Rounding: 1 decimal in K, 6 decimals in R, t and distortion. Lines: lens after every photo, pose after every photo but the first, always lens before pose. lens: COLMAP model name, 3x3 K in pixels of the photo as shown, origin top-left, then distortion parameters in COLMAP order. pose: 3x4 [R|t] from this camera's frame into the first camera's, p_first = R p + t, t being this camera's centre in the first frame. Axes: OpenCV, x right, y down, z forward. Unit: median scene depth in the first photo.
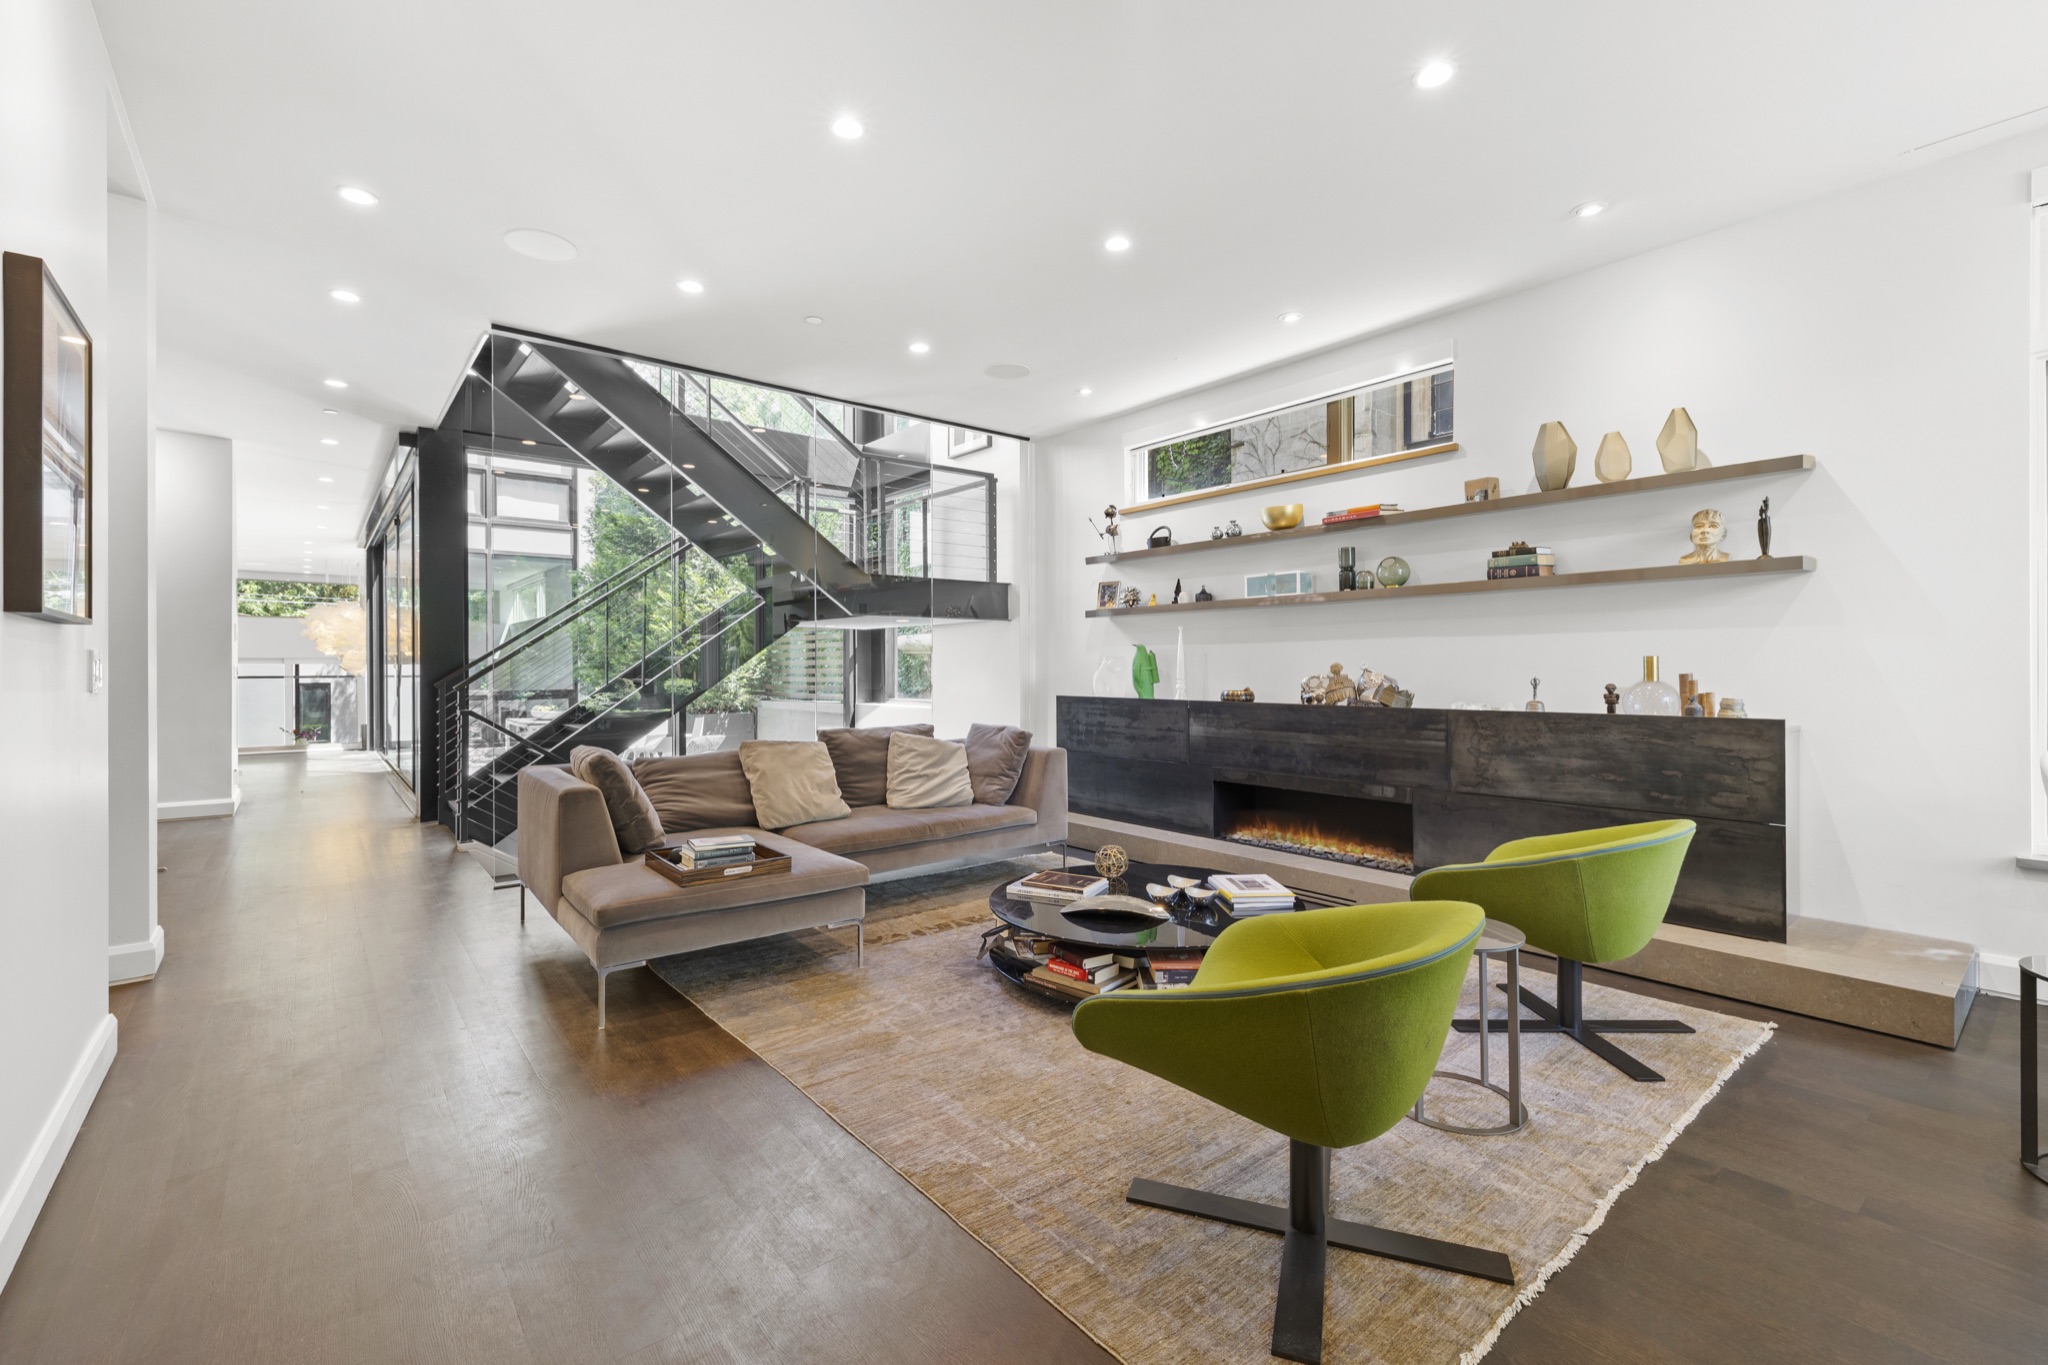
lens RADIAL K [[880.8, 0, 1023.0], [0, 880.8, 671.9], [0, 0, 1]] dist [0.001022, 0.000160]
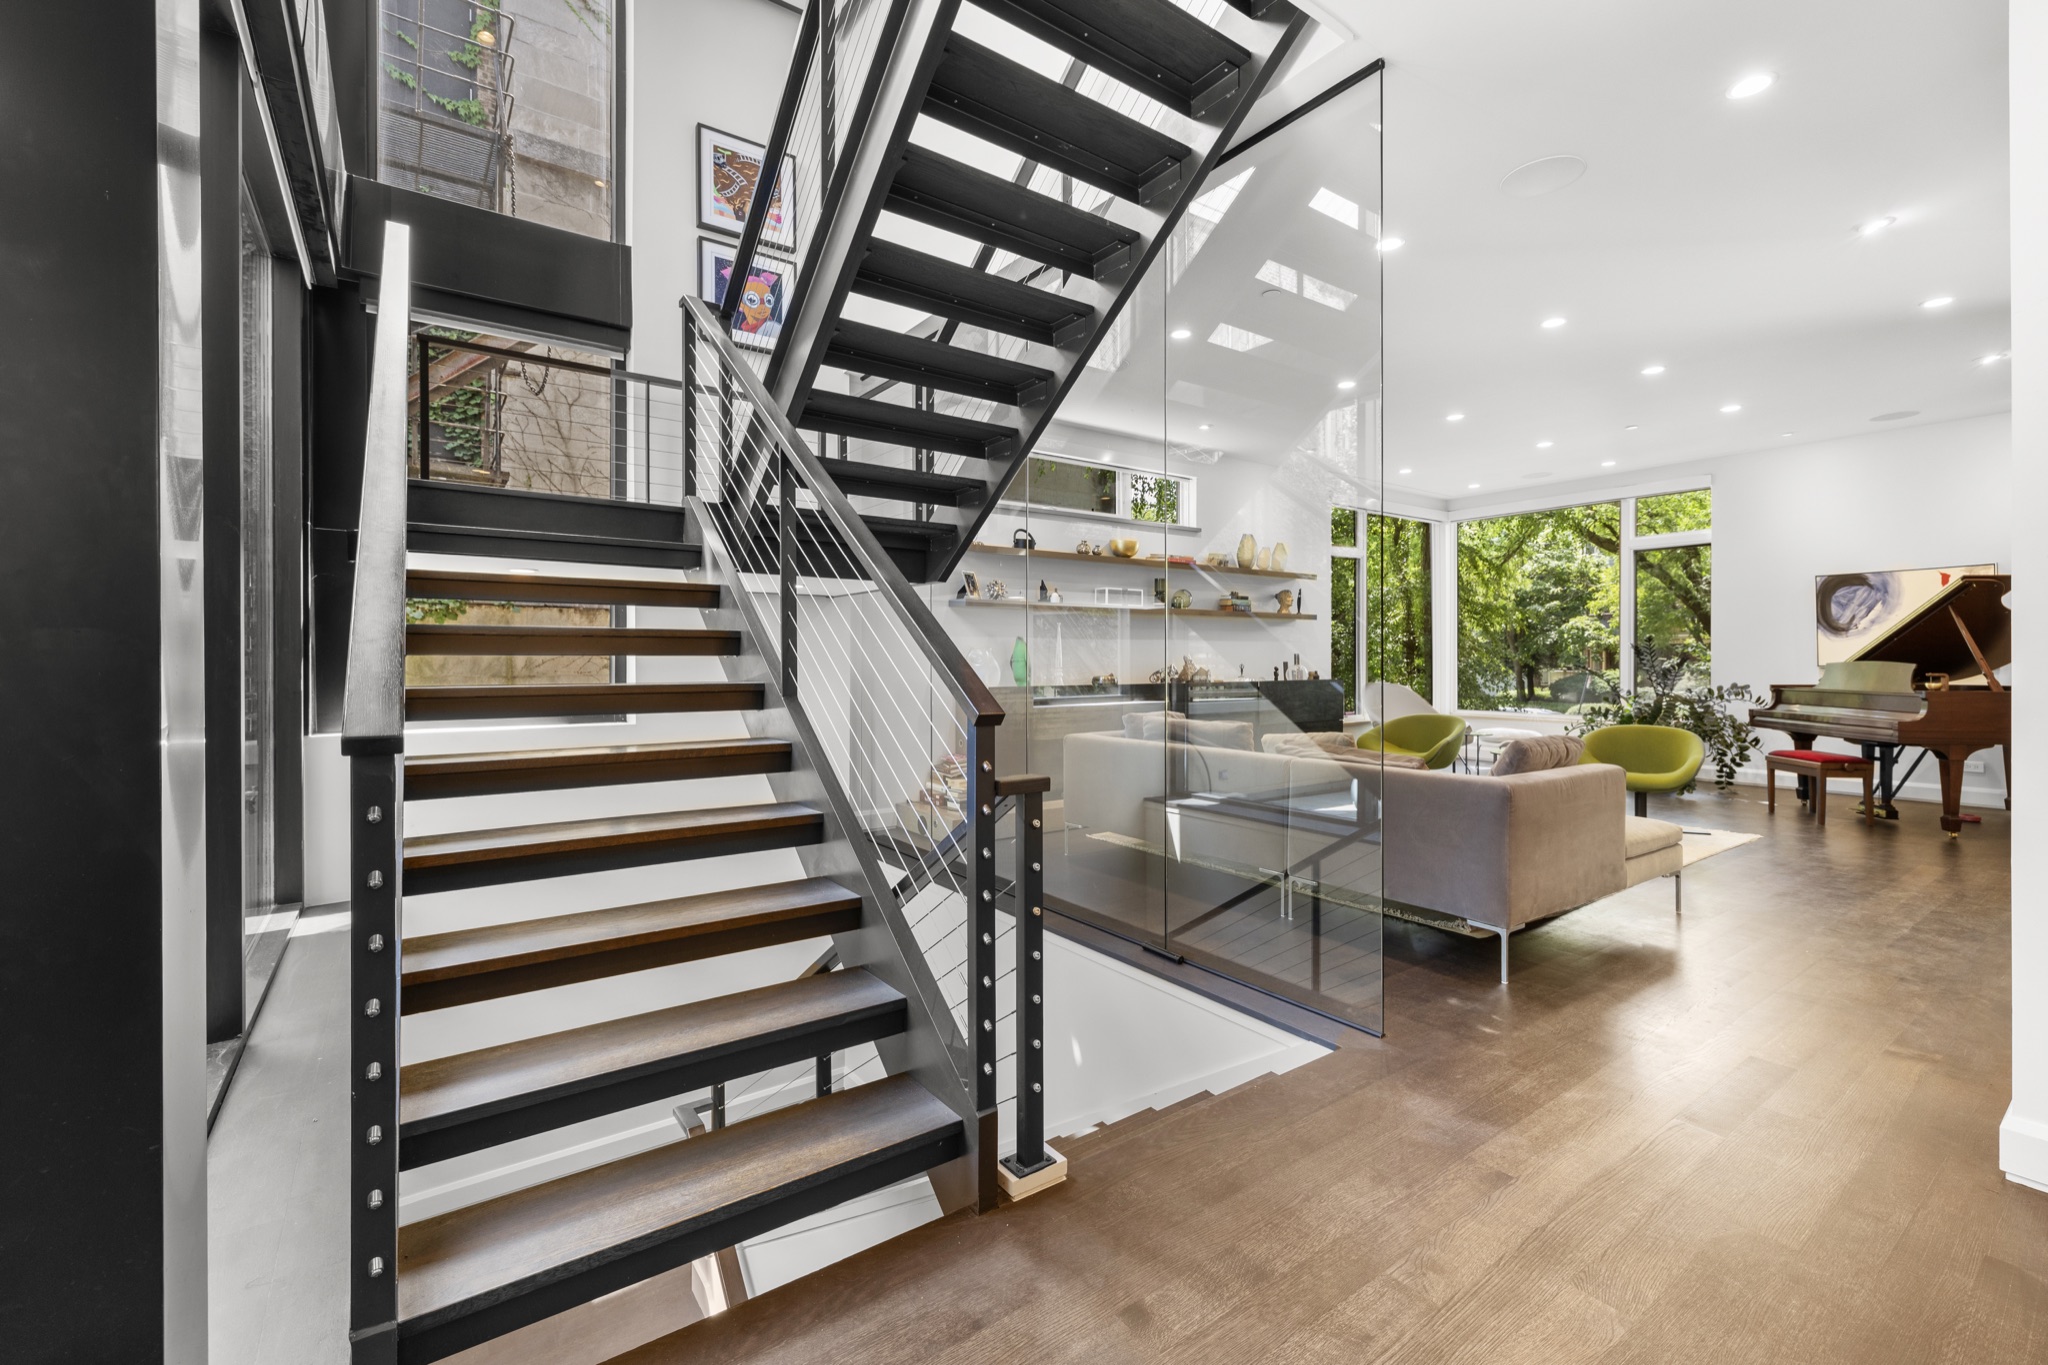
lens RADIAL K [[857.3, 0, 1020.8], [0, 857.3, 663.6], [0, 0, 1]] dist [-0.002244, -0.000151]
pose [[0.065167, 0.000543, 0.997874, -1.158086], [0.007412, 0.999972, -0.001028, 0.002731], [-0.997847, 0.007463, 0.065161, 1.195747]]
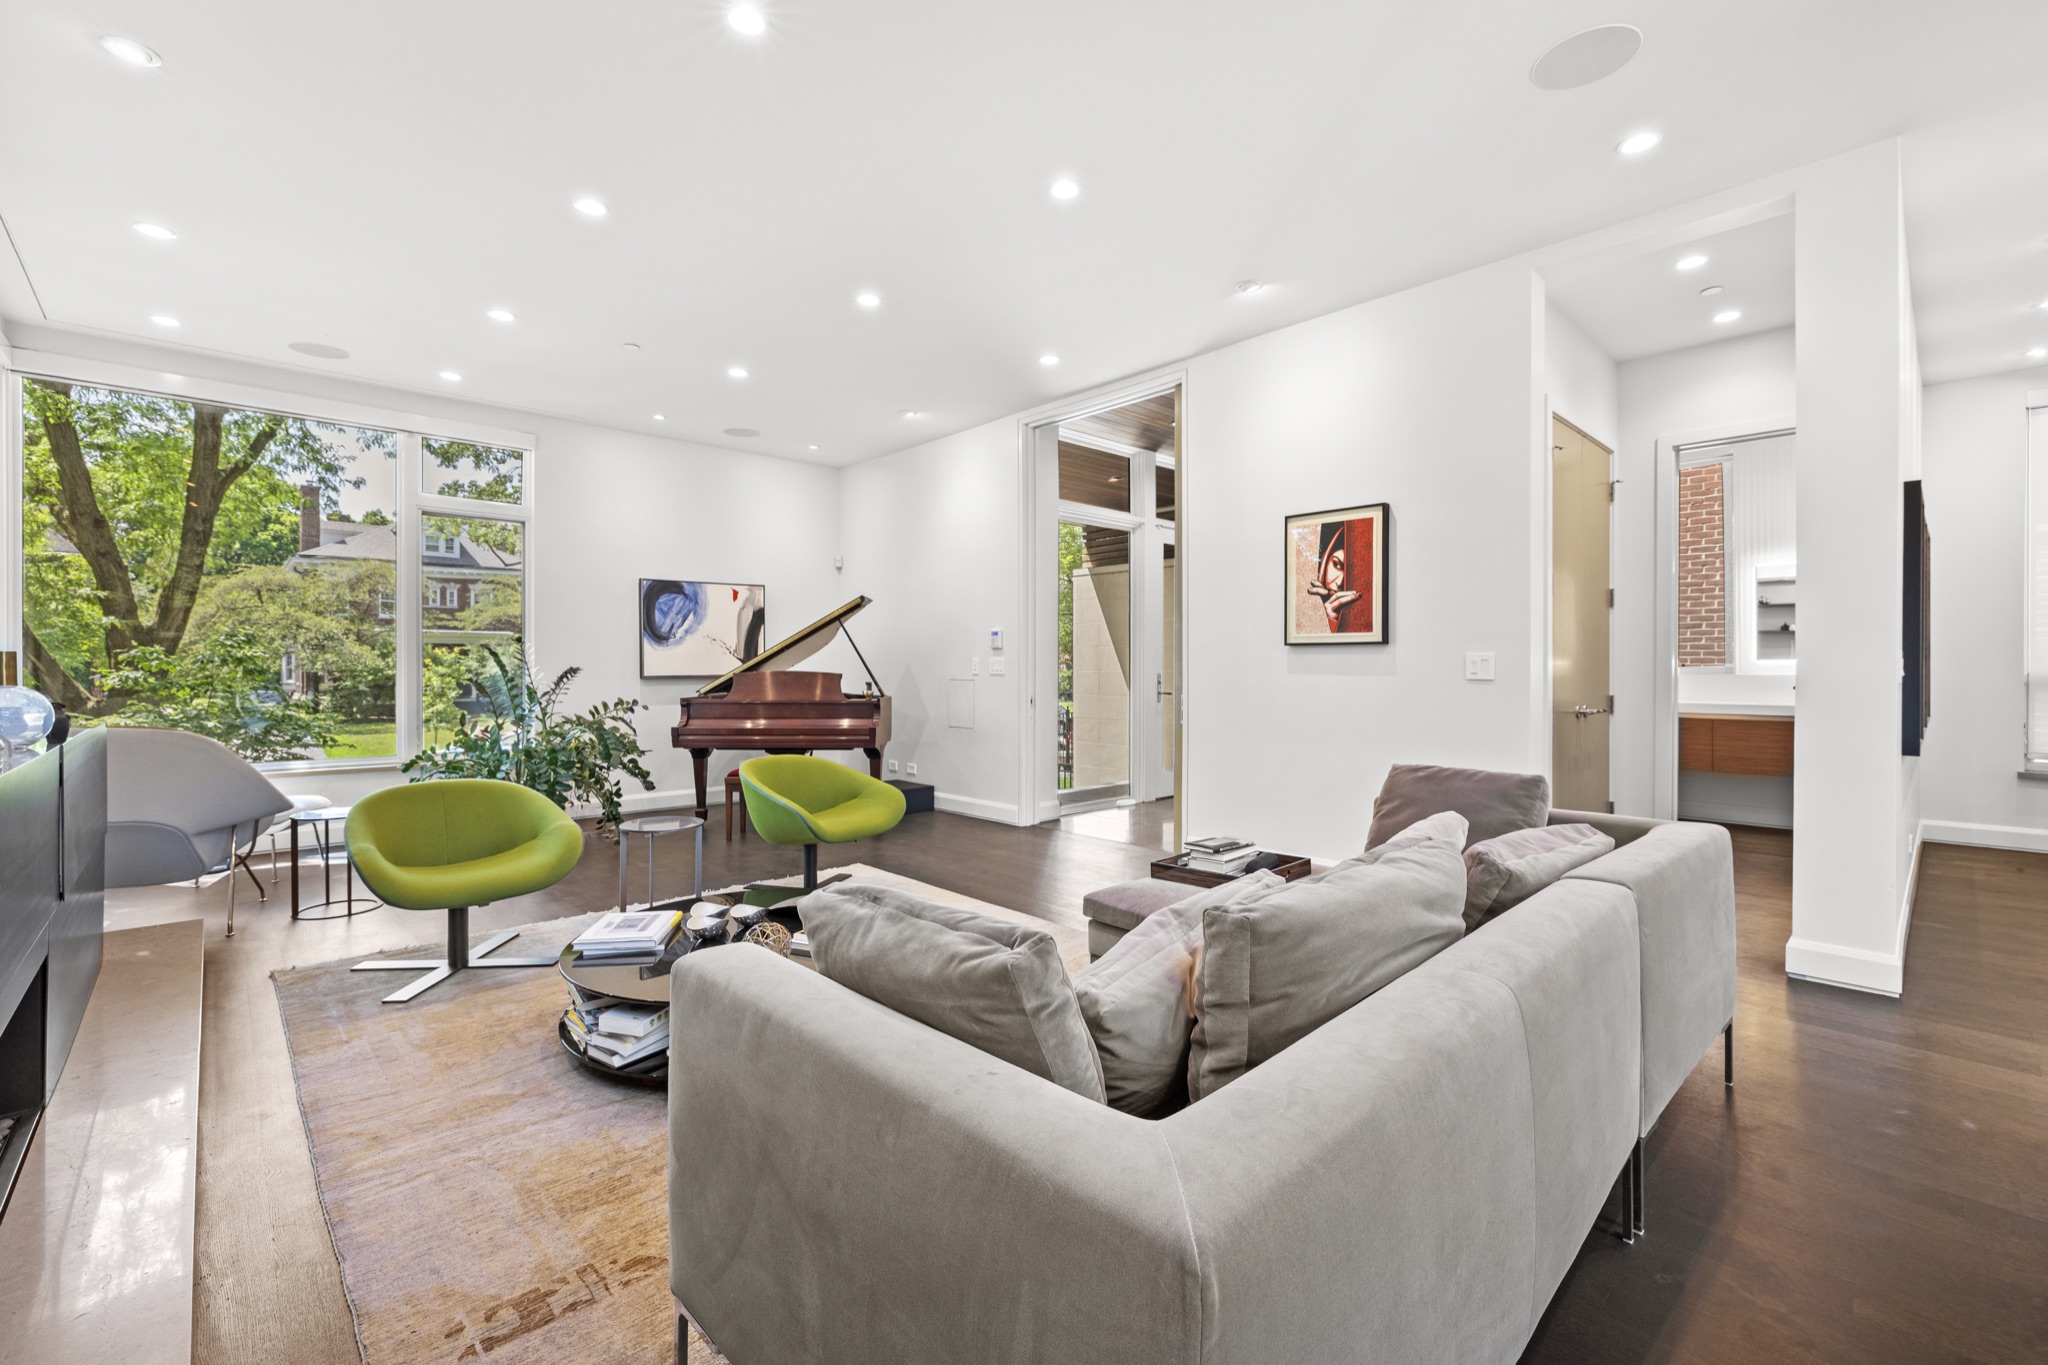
lens RADIAL K [[875.5, 0, 1028.4], [0, 875.5, 655.9], [0, 0, 1]] dist [0.001139, 0.000131]
pose [[-0.997764, -0.001012, -0.066833, -0.053346], [-0.000318, 0.999946, -0.010394, -0.003677], [0.066840, -0.010350, -0.997710, 1.351047]]
